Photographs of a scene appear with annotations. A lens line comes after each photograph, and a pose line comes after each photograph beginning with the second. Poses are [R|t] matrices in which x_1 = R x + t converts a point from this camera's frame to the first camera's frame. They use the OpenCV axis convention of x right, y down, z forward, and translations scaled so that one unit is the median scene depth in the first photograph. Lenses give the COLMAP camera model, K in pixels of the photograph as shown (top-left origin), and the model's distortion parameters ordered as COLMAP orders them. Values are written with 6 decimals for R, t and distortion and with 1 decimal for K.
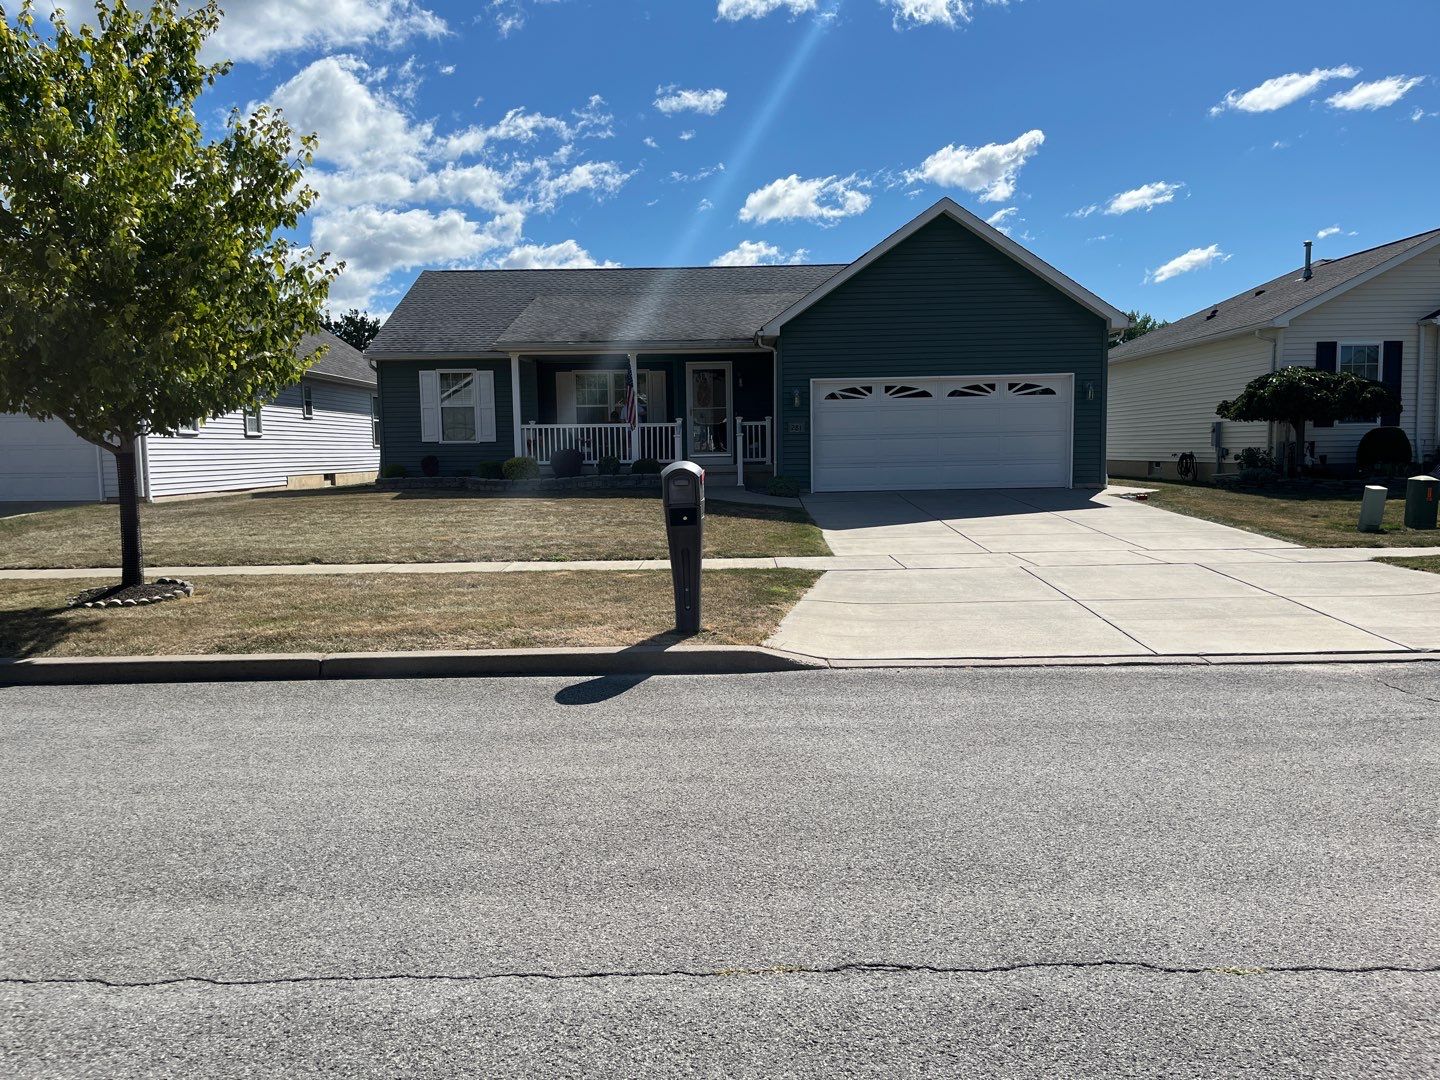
lens RADIAL K [[1074.8, 0, 720.0], [0, 1074.8, 540.0], [0, 0, 1]] dist [0.069432, -0.001431]
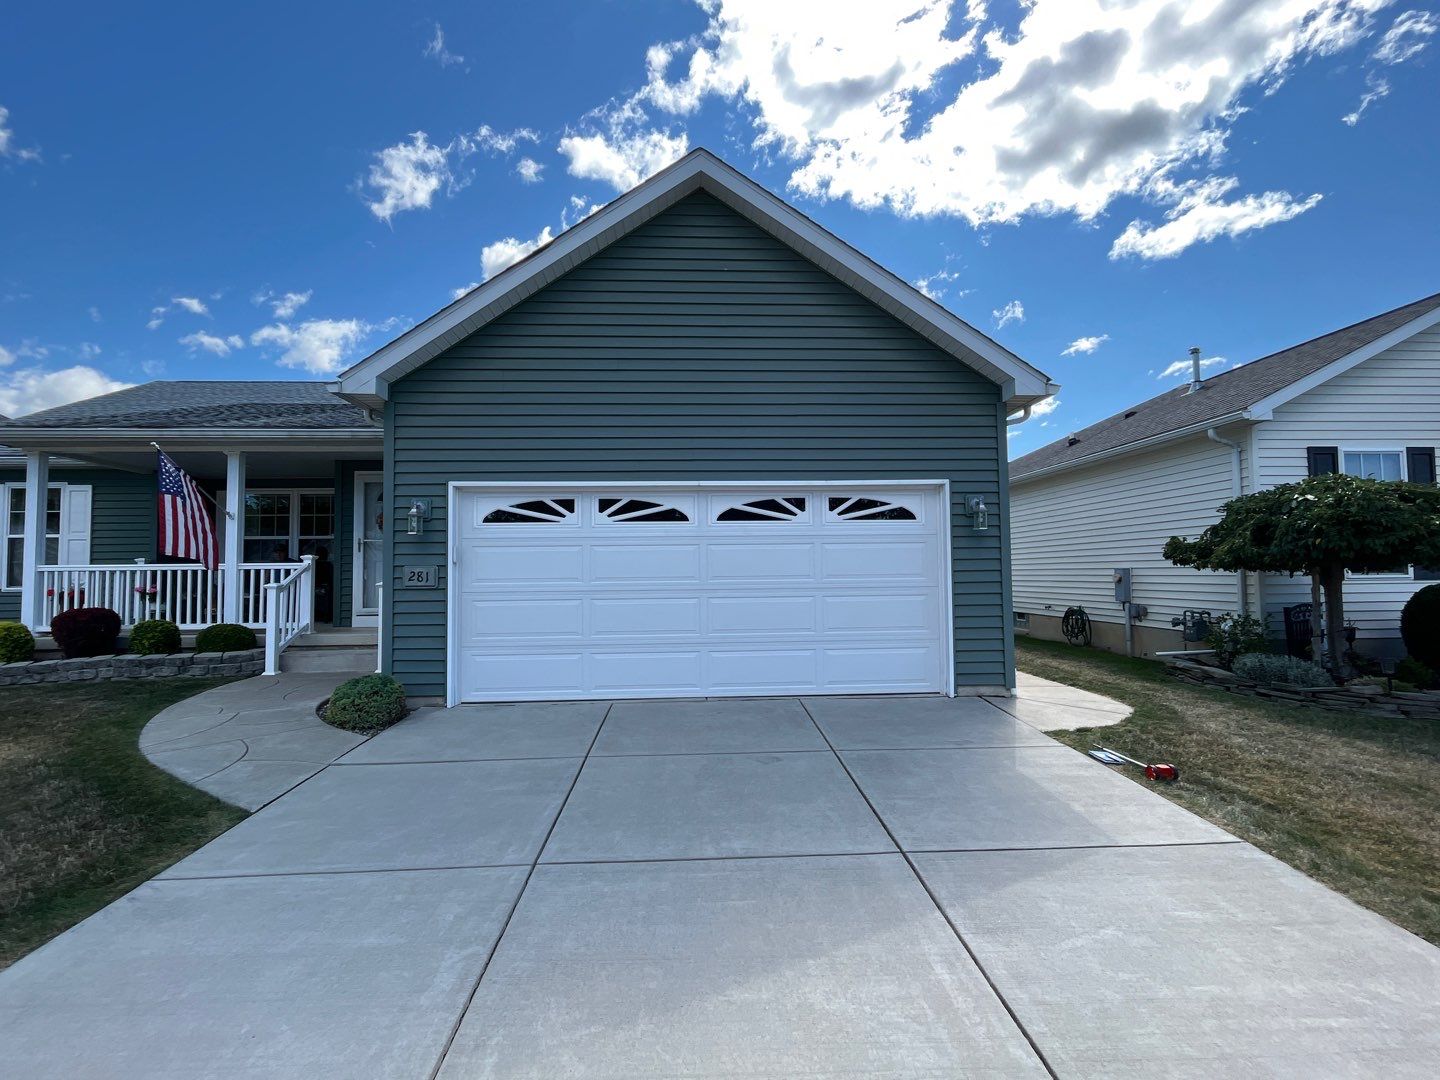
lens RADIAL K [[651.7, 0, 720.0], [0, 651.7, 540.0], [0, 0, 1]] dist [-0.000790, -0.000010]
pose [[0.998622, 0.008026, 0.051854, 0.179839], [-0.001102, 0.991224, -0.132192, -0.074219], [-0.052460, 0.131952, 0.989867, 0.628612]]
